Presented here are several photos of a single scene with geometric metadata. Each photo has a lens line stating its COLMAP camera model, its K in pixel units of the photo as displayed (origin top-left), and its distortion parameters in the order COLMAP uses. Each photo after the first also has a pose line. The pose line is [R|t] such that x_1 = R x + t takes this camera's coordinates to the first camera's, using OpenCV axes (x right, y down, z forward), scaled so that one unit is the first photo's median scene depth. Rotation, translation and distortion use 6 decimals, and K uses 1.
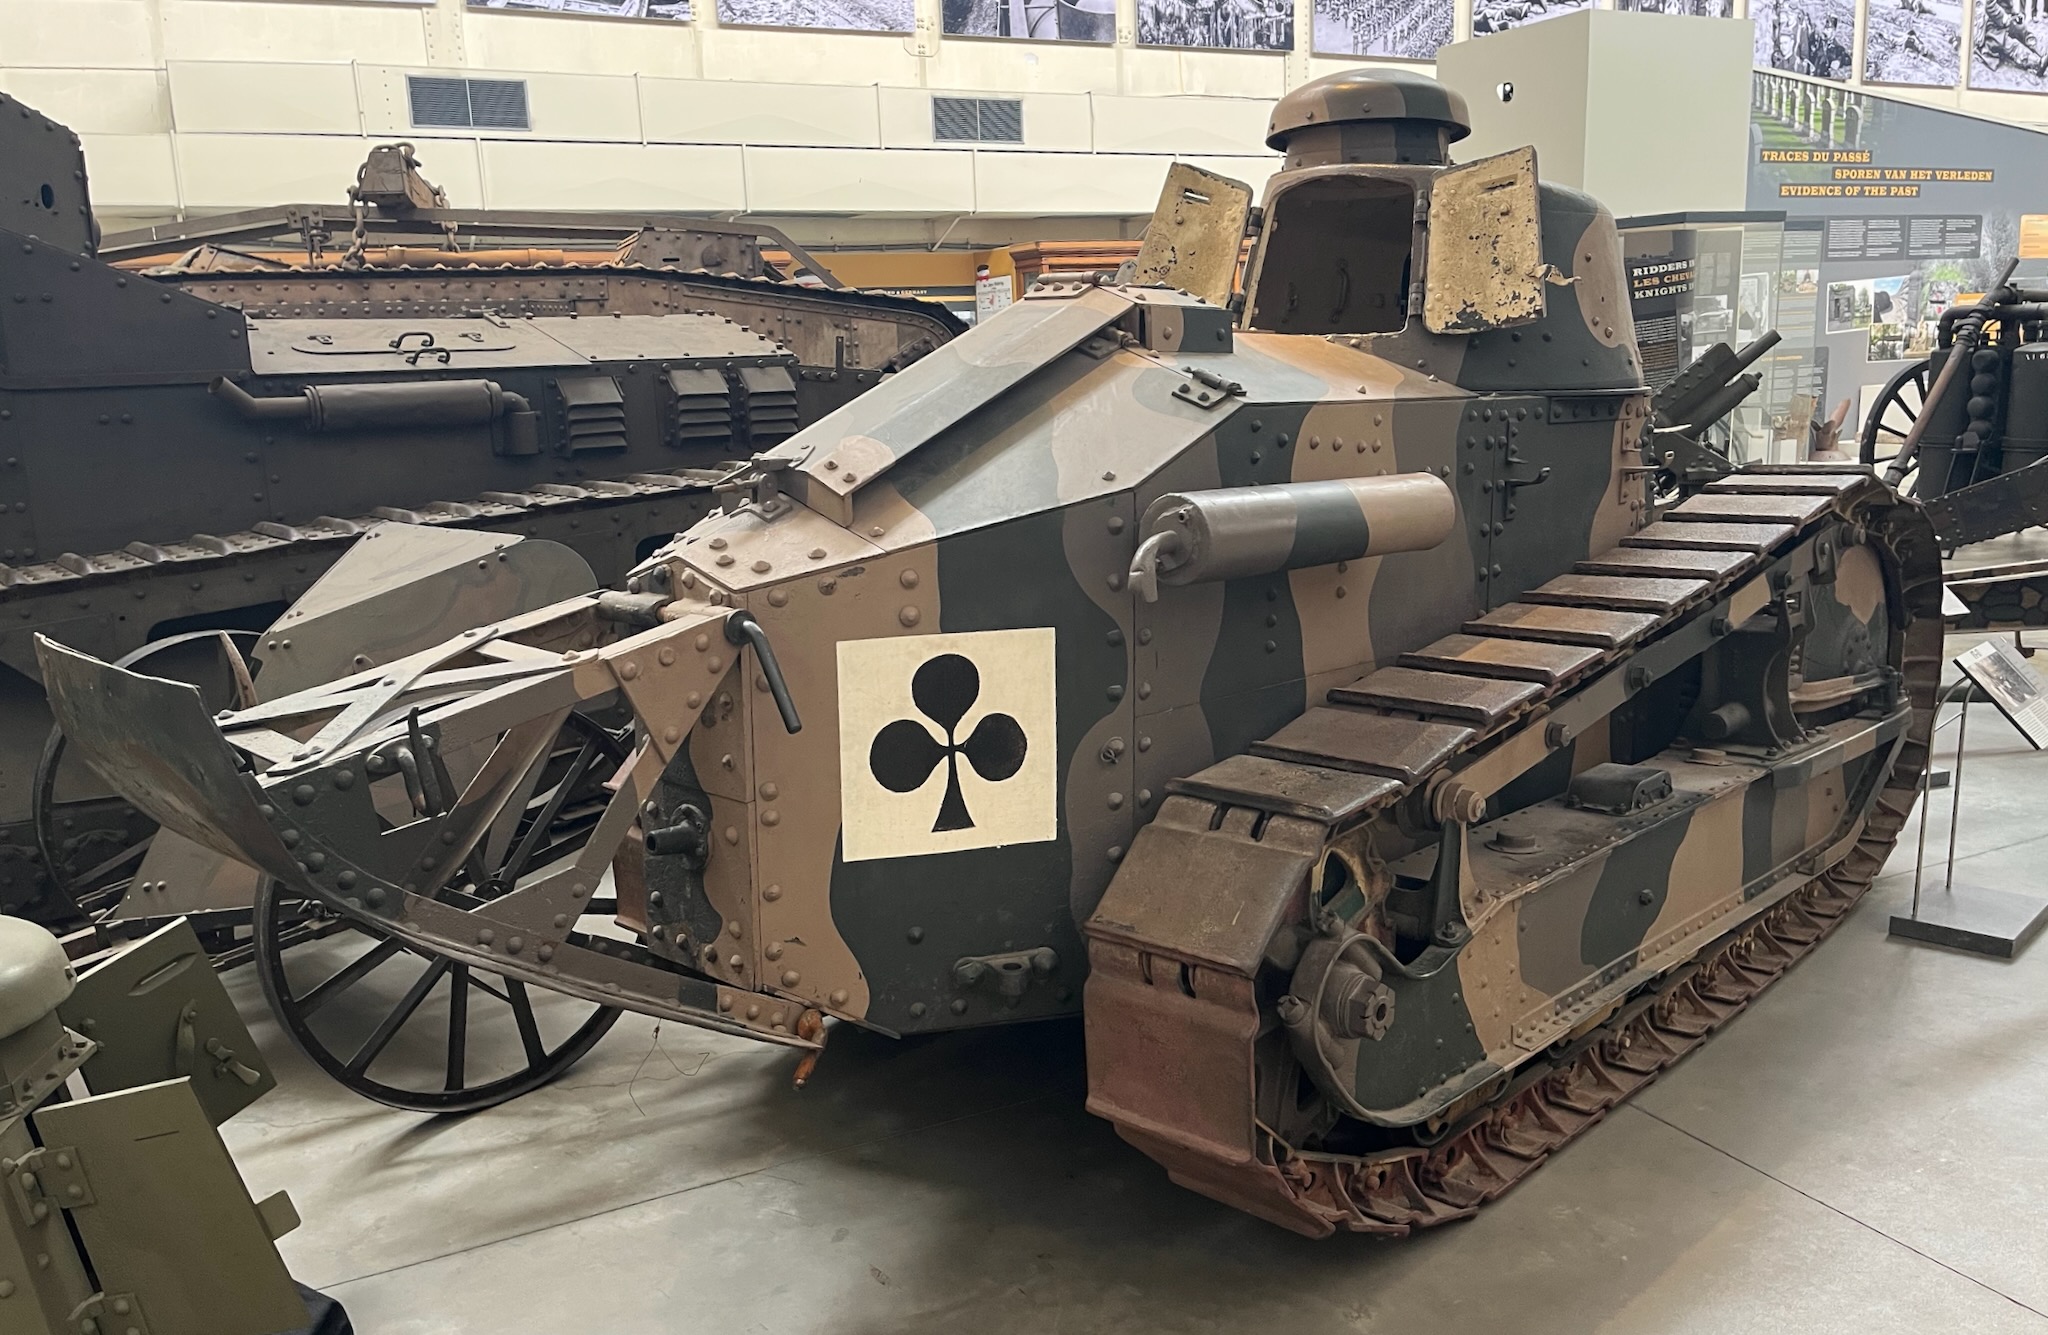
lens RADIAL K [[1492.9, 0, 1024.0], [0, 1492.9, 667.5], [0, 0, 1]] dist [0.008028, -0.000218]
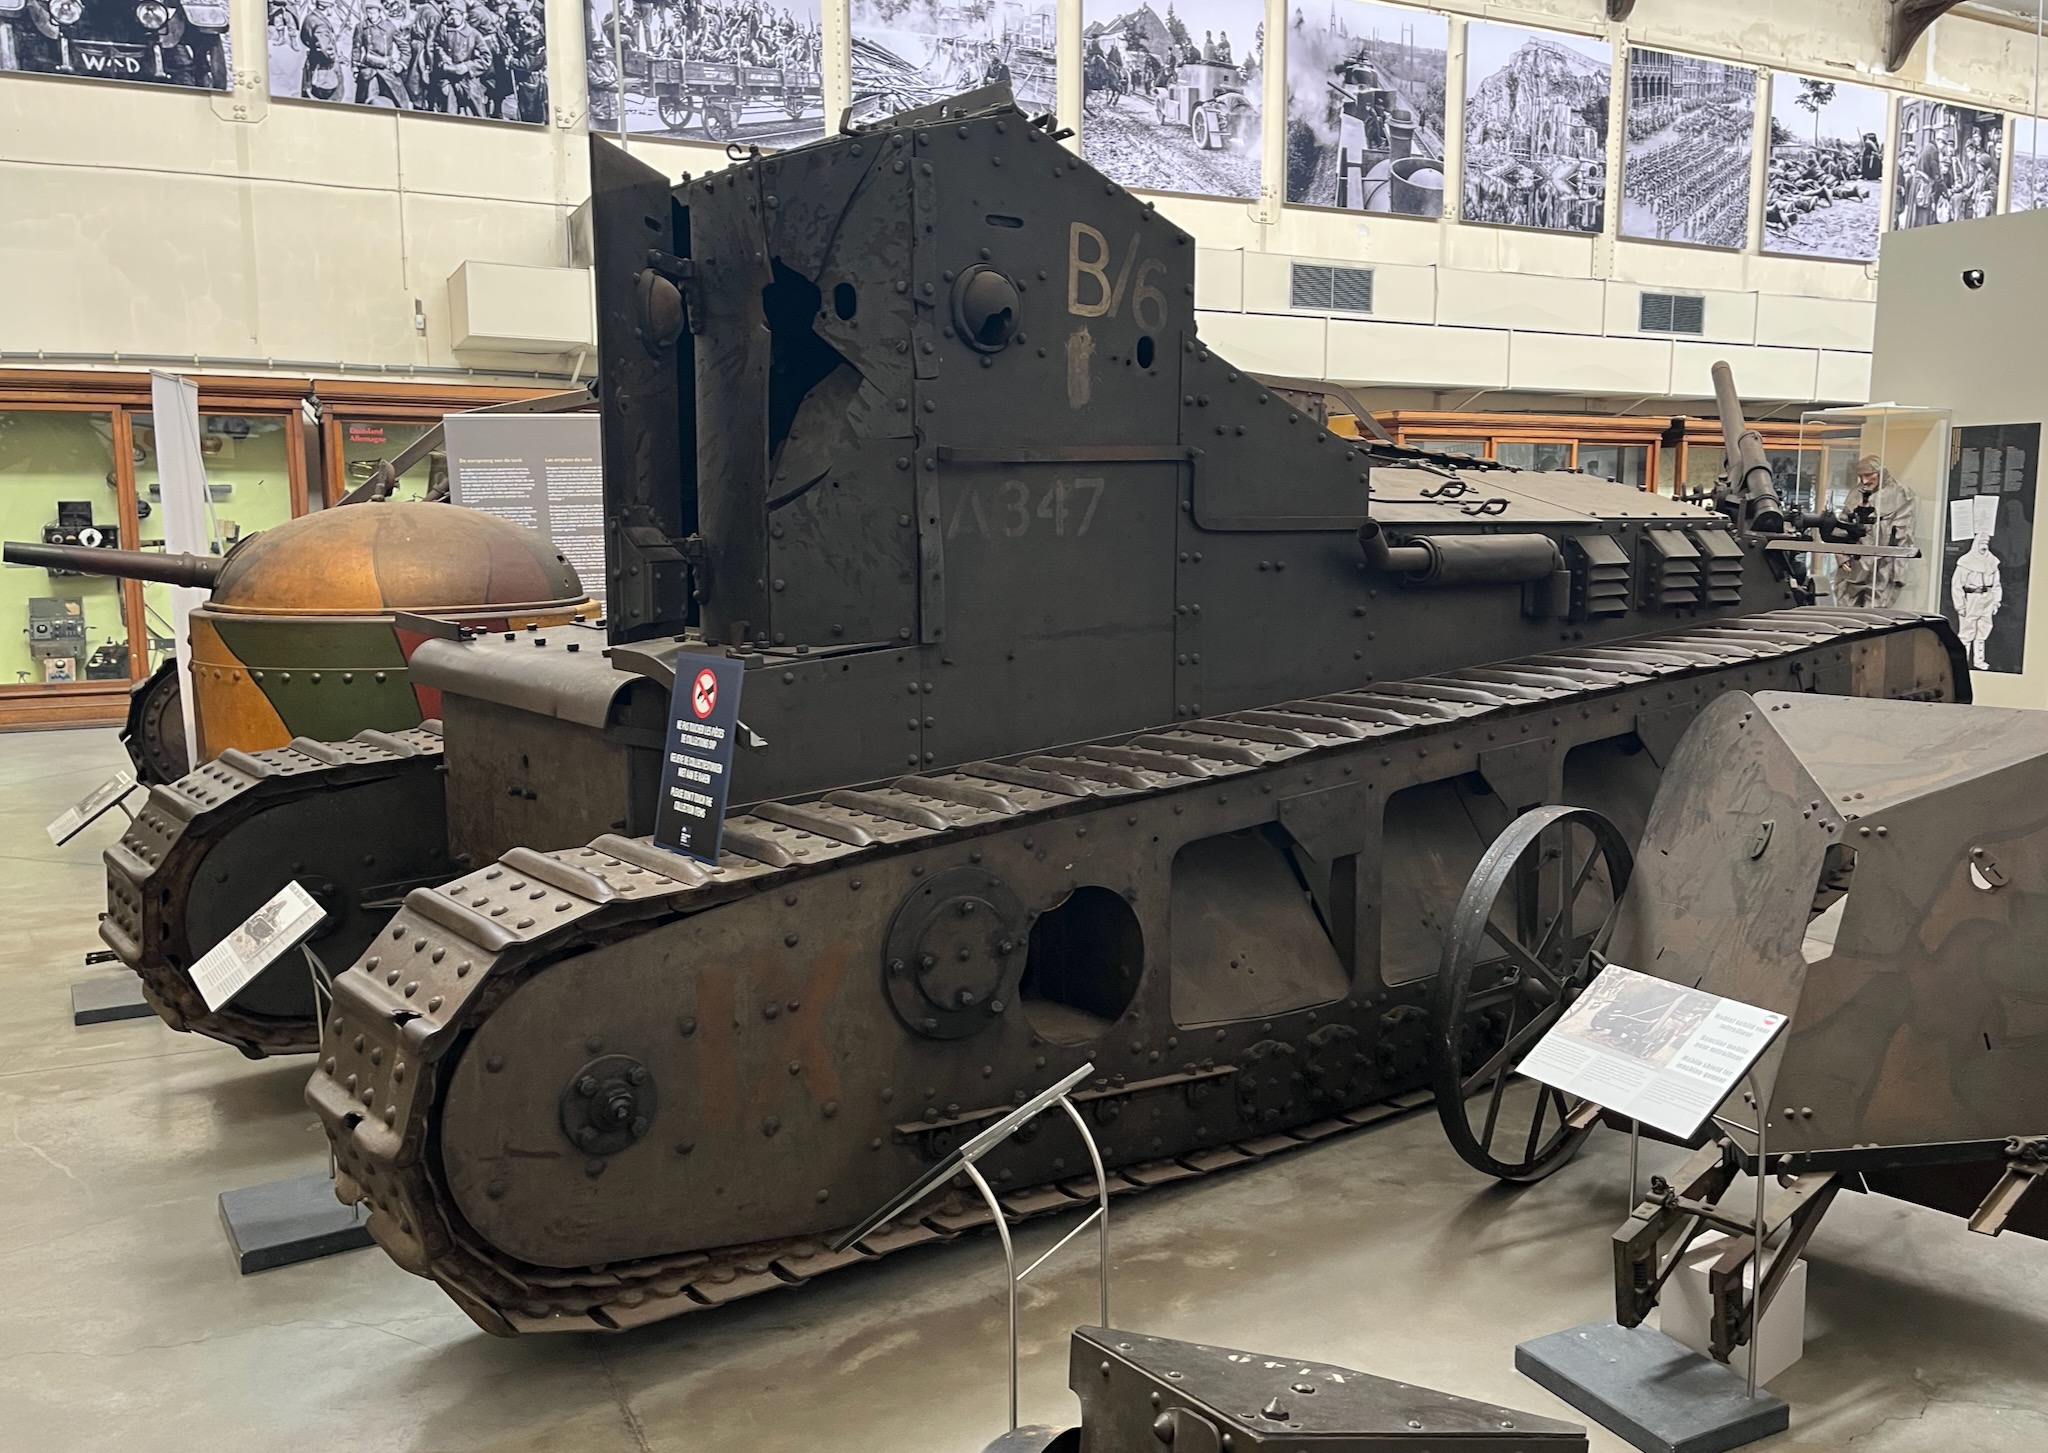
lens RADIAL K [[1496.6, 0, 1024.0], [0, 1496.6, 726.5], [0, 0, 1]] dist [0.017861, -0.007909]
pose [[0.999050, 0.031422, 0.030186, -0.245416], [-0.029212, 0.997045, -0.071050, 0.000070], [-0.032330, 0.070100, 0.997016, 0.034346]]
